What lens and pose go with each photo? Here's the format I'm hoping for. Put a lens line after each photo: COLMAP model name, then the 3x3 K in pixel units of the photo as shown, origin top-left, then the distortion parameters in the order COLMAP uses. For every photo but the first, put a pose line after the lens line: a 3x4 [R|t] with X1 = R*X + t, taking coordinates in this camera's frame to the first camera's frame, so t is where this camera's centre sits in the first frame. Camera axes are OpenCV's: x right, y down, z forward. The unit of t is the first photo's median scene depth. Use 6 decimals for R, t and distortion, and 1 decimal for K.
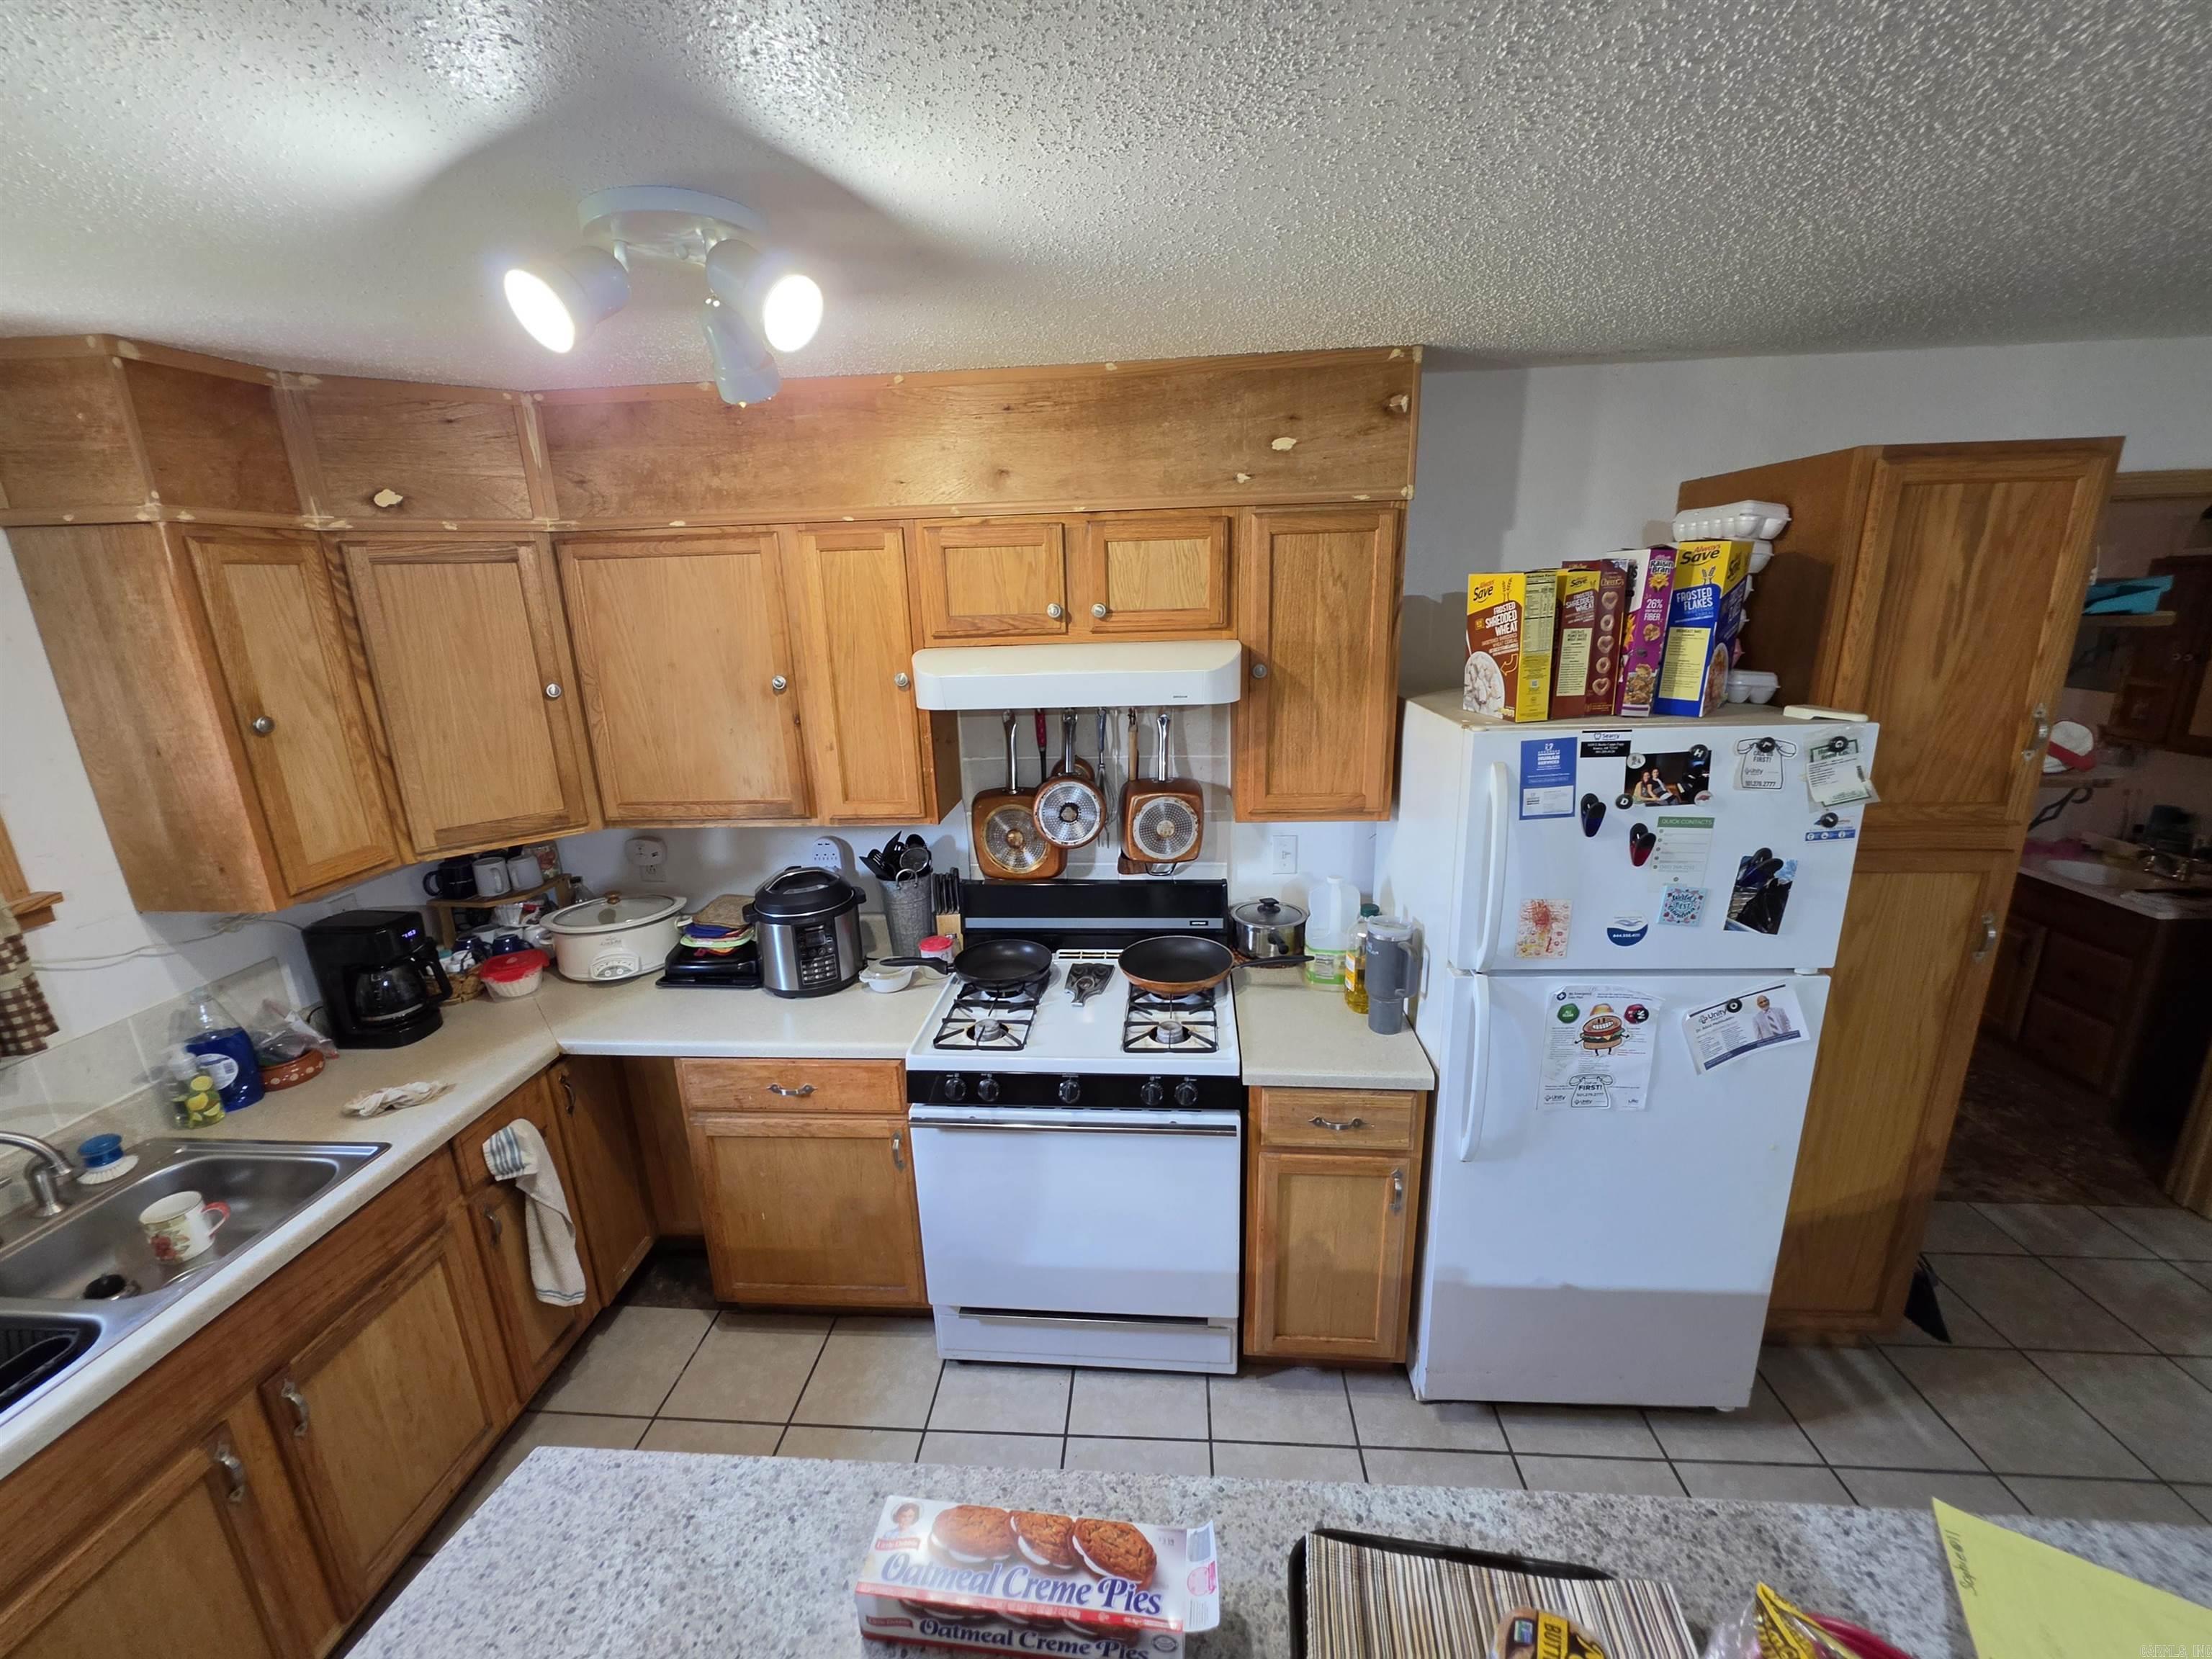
lens RADIAL K [[890.1, 0, 1100.8], [0, 890.1, 826.8], [0, 0, 1]] dist [-0.008684, 0.003270]
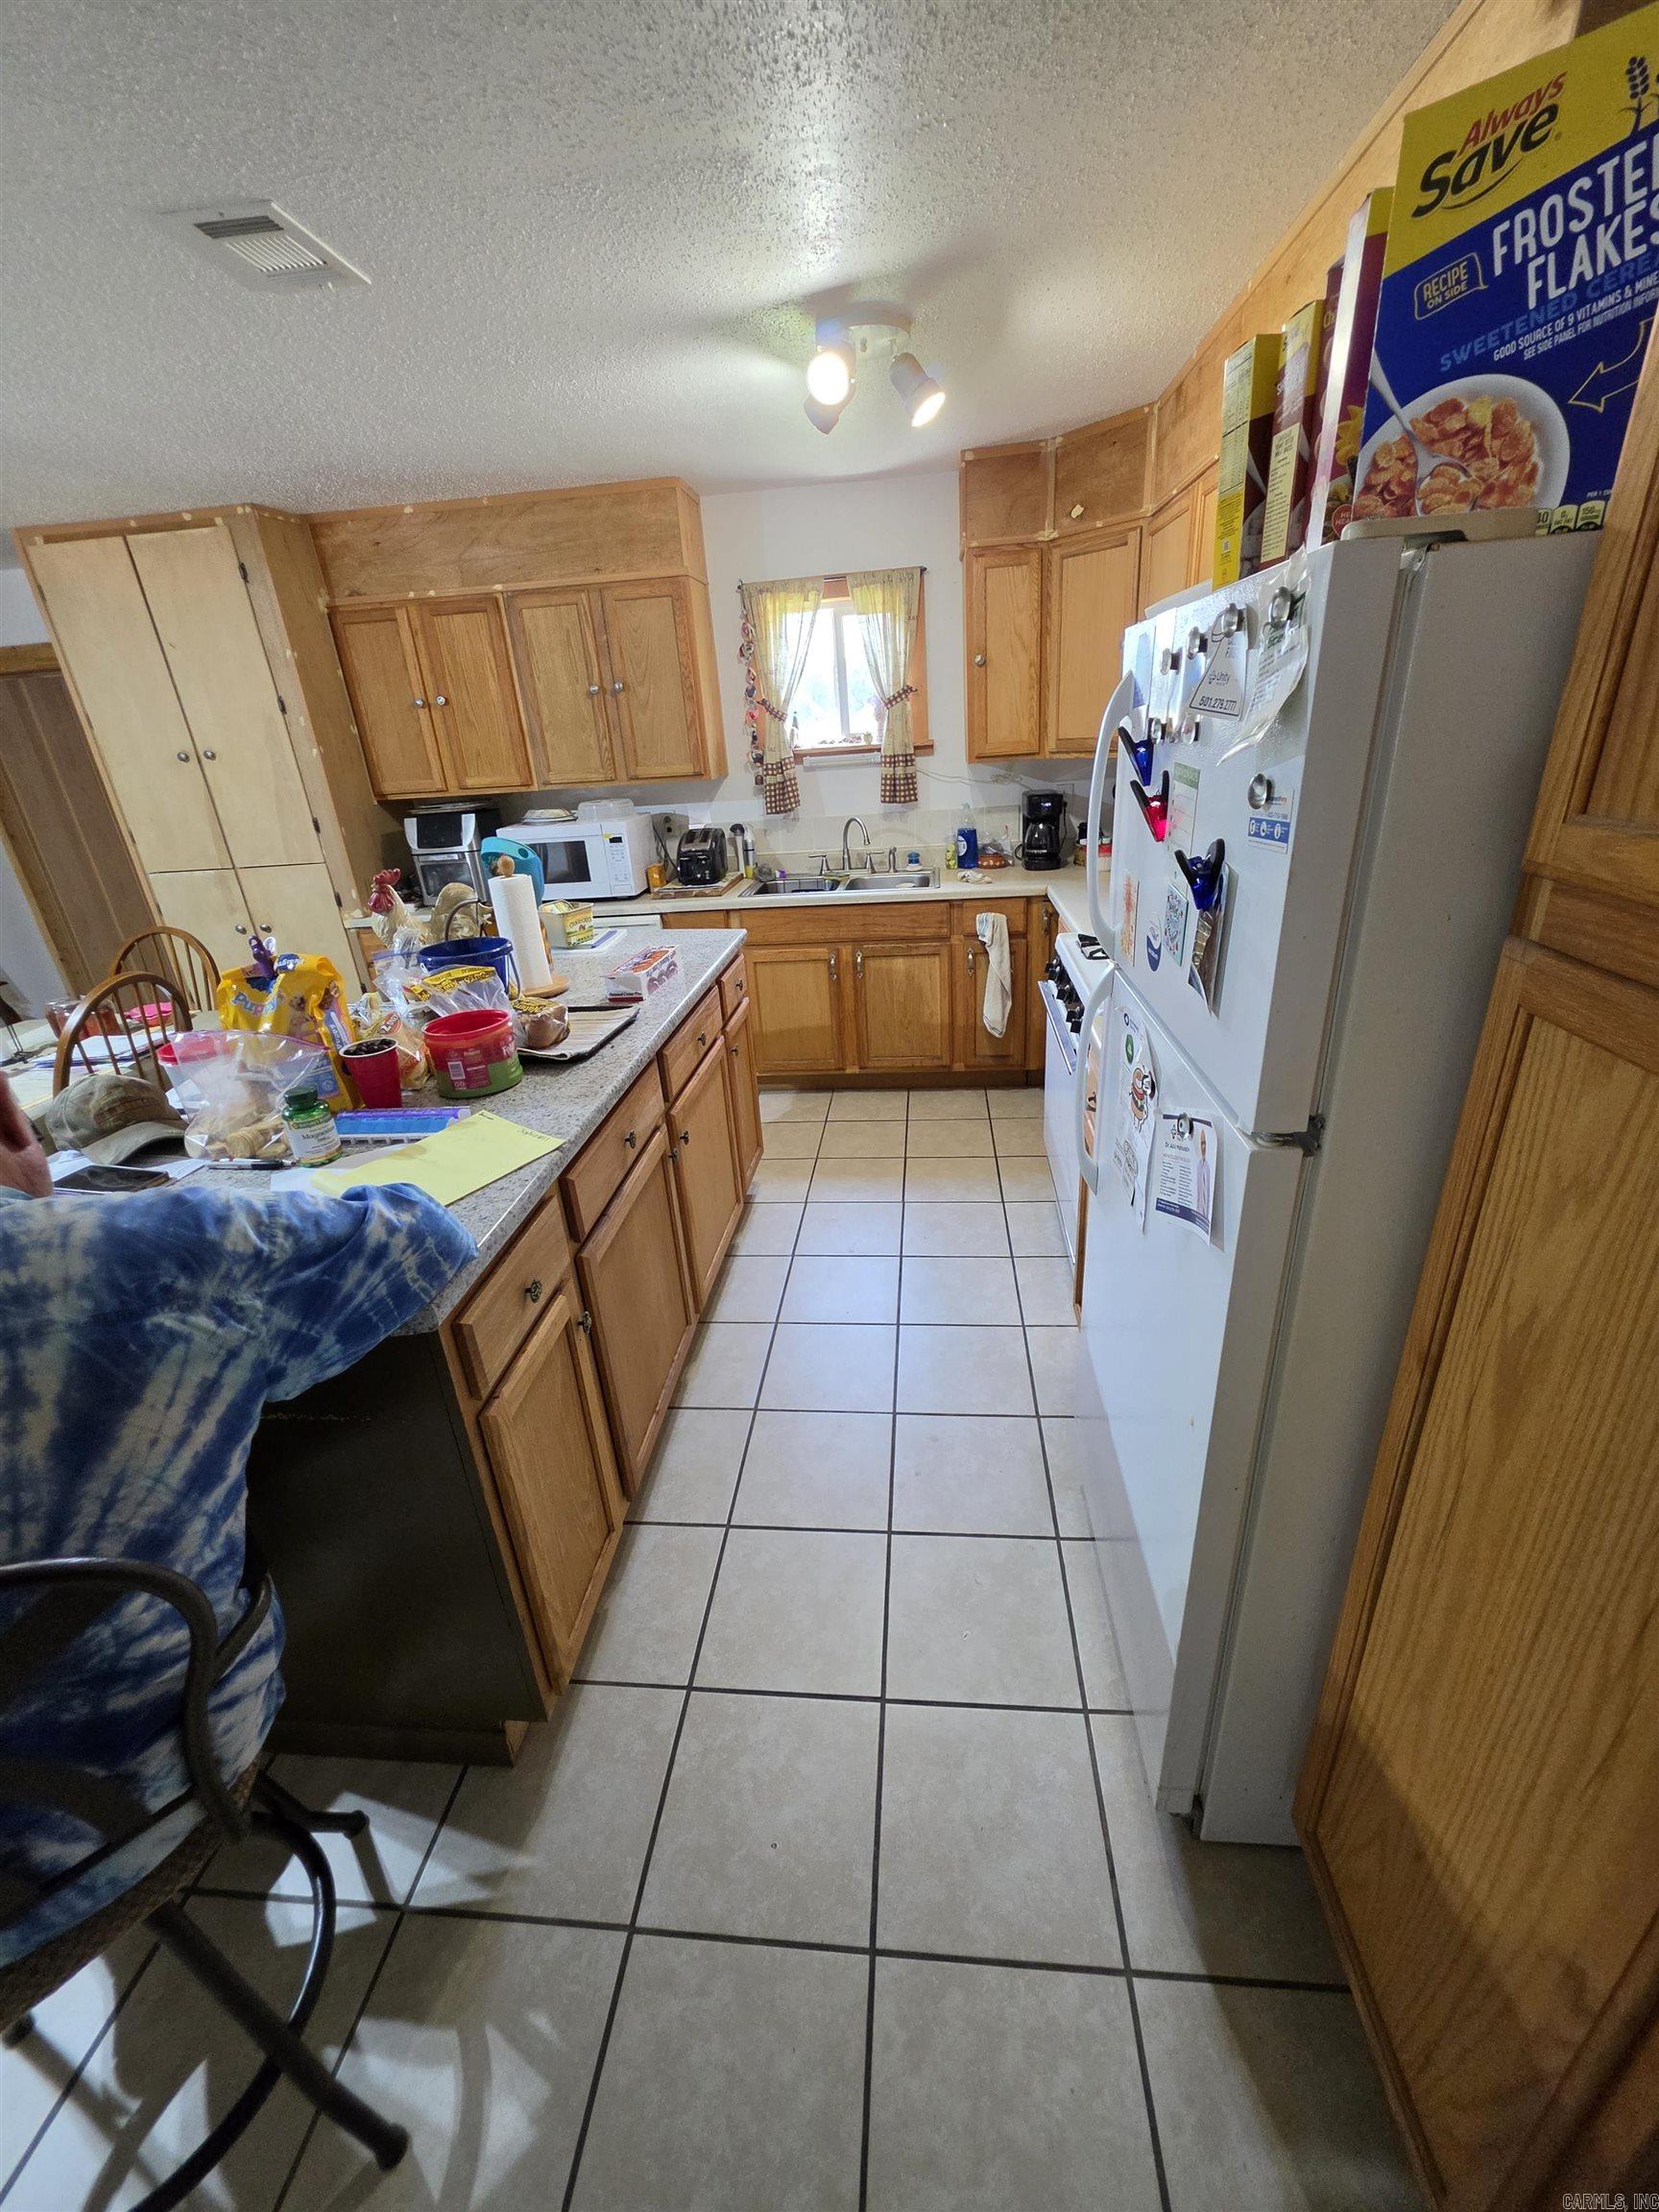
lens RADIAL K [[890.1, 0, 839.5], [0, 890.1, 1102.0], [0, 0, 1]] dist [-0.008684, 0.003270]
pose [[-0.011846, 0.427867, -0.903764, 1.128591], [-0.198058, 0.884916, 0.421540, -0.015133], [0.980119, 0.183991, 0.074260, 0.663191]]
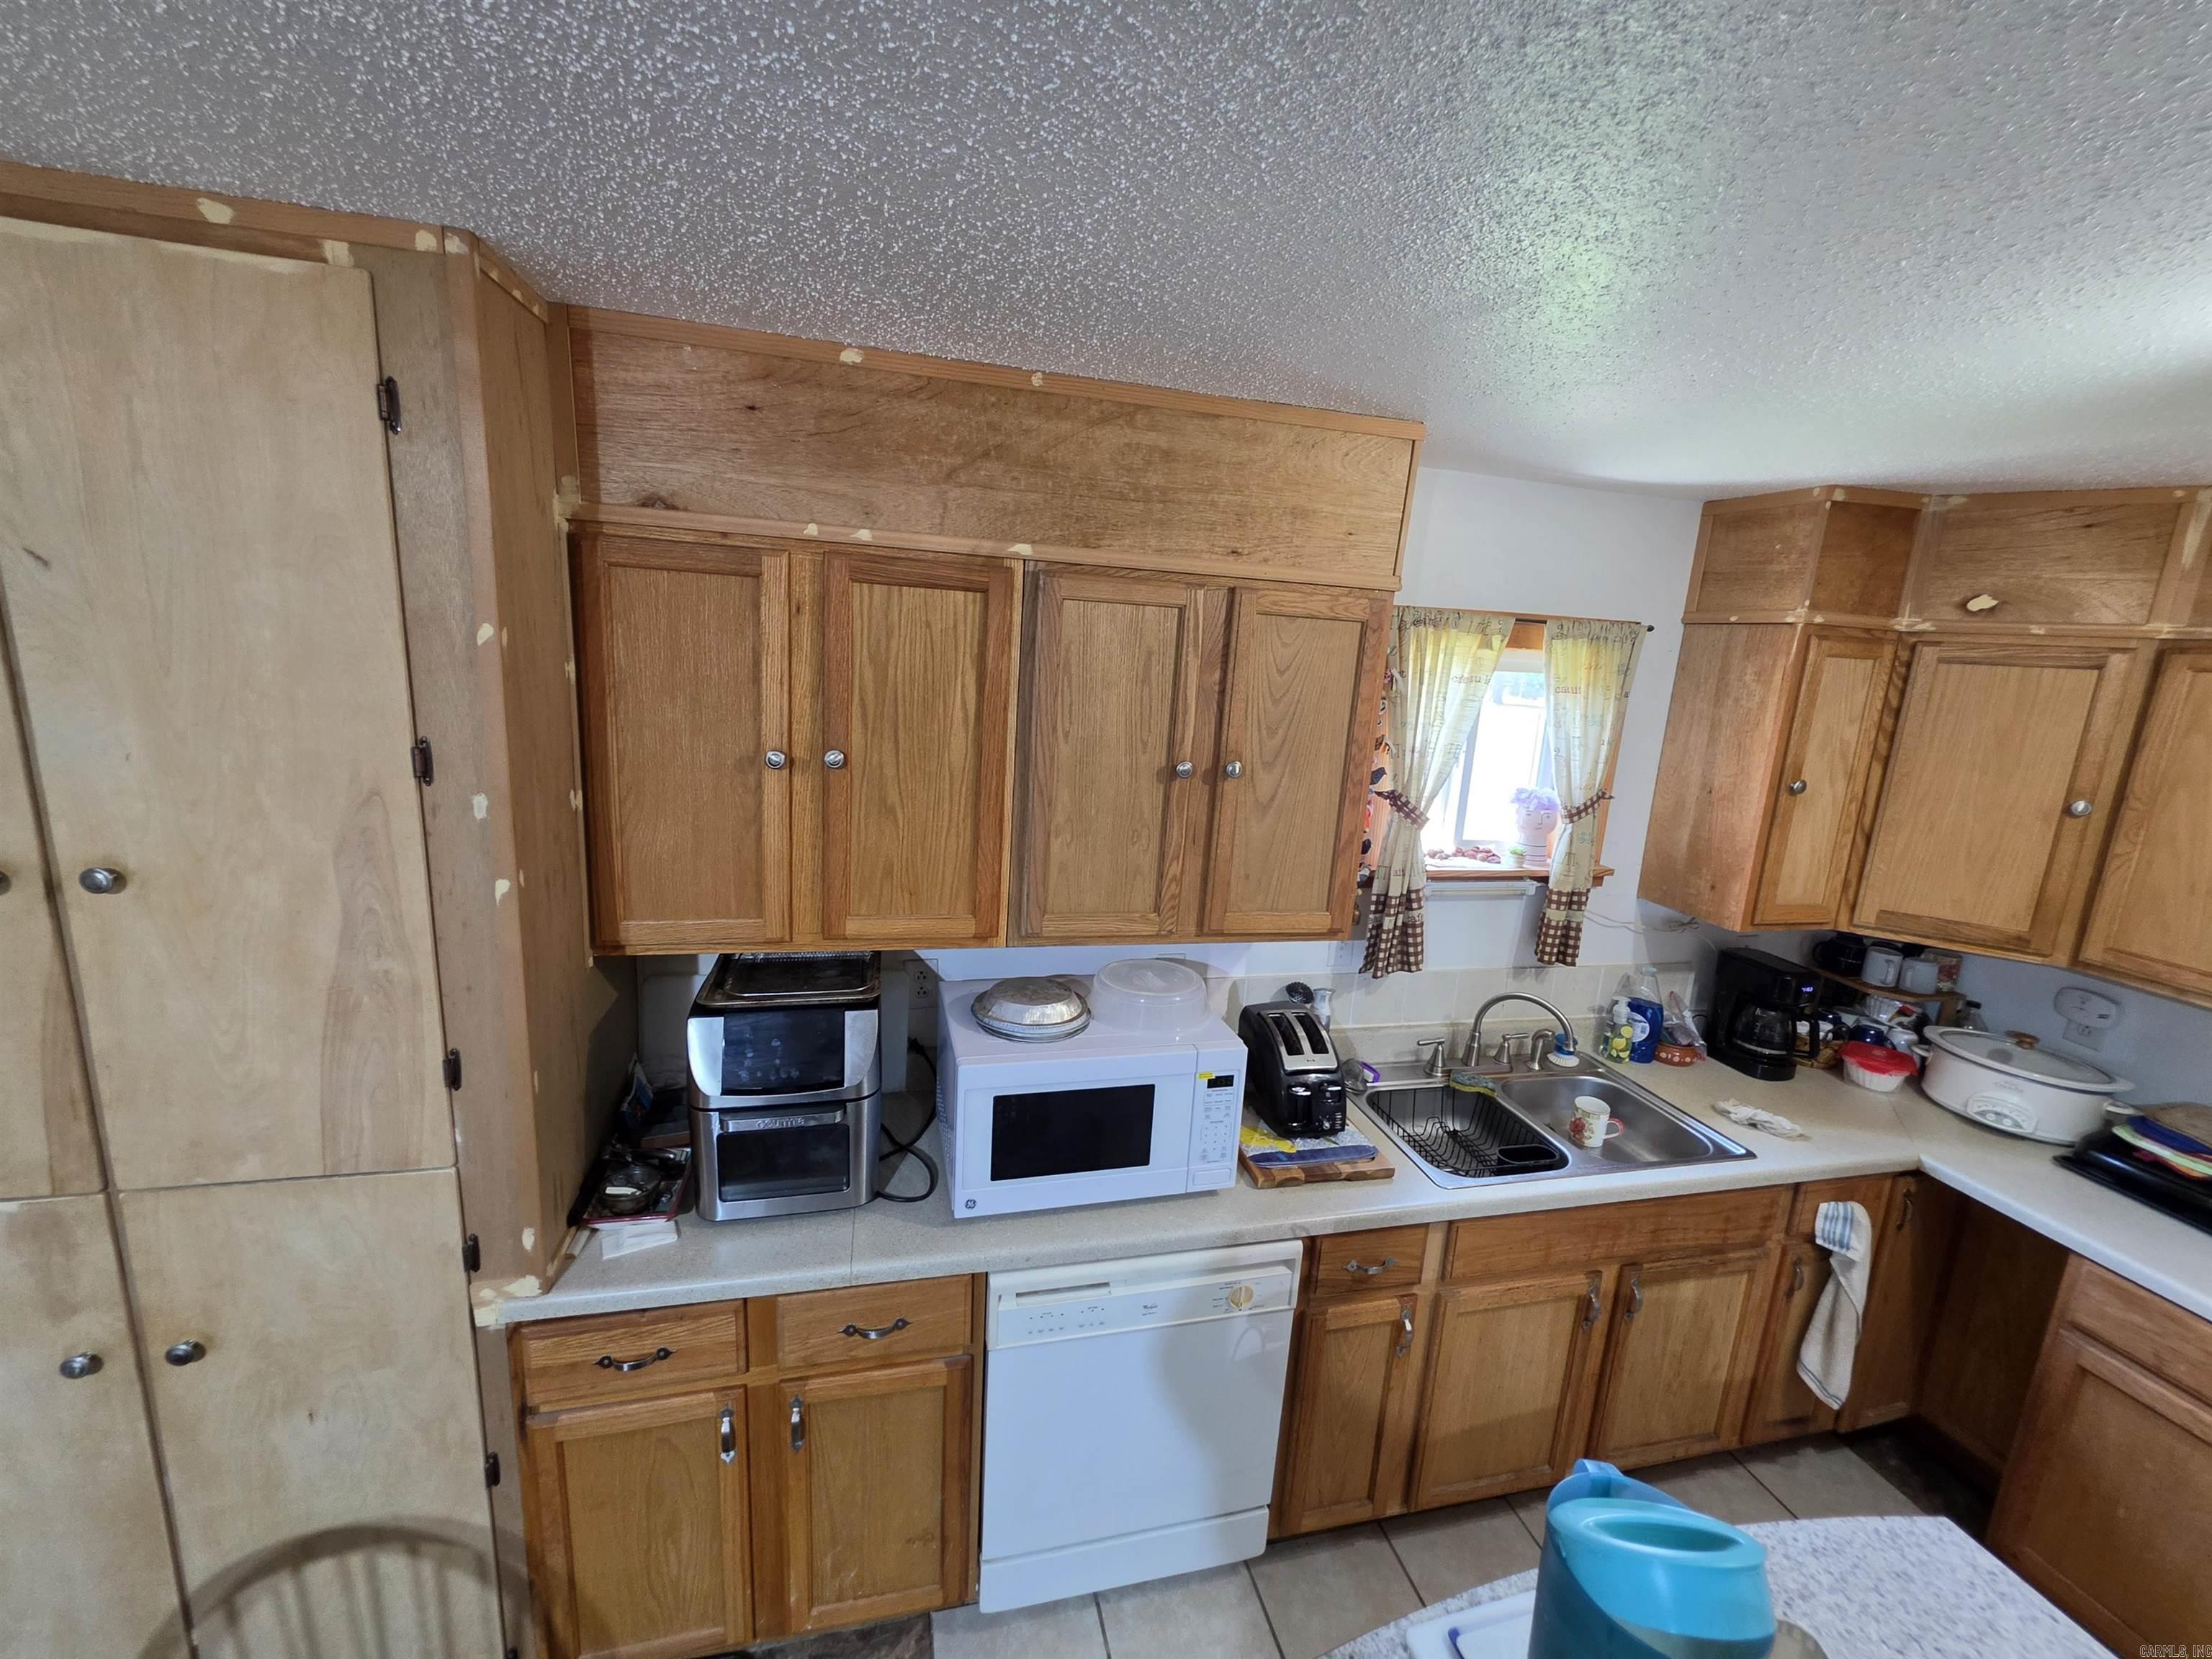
lens RADIAL K [[890.1, 0, 1109.8], [0, 890.1, 825.9], [0, 0, 1]] dist [-0.008684, 0.003270]
pose [[0.311239, 0.236350, -0.920472, -0.100191], [-0.314838, 0.939526, 0.134787, 0.061714], [0.896664, 0.247849, 0.366829, -0.248818]]
